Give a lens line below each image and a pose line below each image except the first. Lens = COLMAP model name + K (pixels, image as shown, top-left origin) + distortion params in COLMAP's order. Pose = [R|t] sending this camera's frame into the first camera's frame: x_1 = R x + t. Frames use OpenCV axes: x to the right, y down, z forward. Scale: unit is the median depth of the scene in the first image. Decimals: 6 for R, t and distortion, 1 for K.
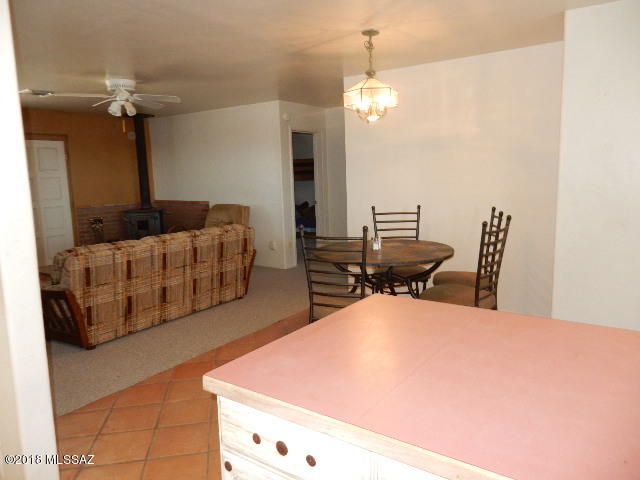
lens RADIAL K [[462.7, 0, 320.0], [0, 462.7, 240.0], [0, 0, 1]] dist [-0.028956, -0.000063]
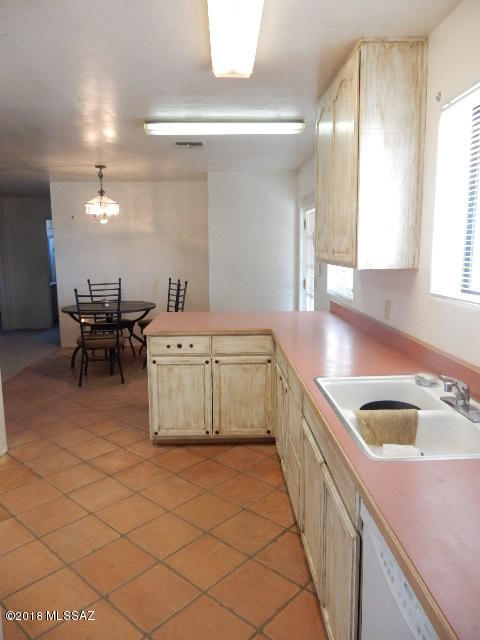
lens RADIAL K [[462.7, 0, 240.0], [0, 462.7, 320.0], [0, 0, 1]] dist [-0.028956, -0.000063]
pose [[0.798503, -0.068734, 0.598054, -0.475252], [0.071268, 0.997267, 0.019460, 0.072399], [-0.597758, 0.027083, 0.801219, -0.516493]]
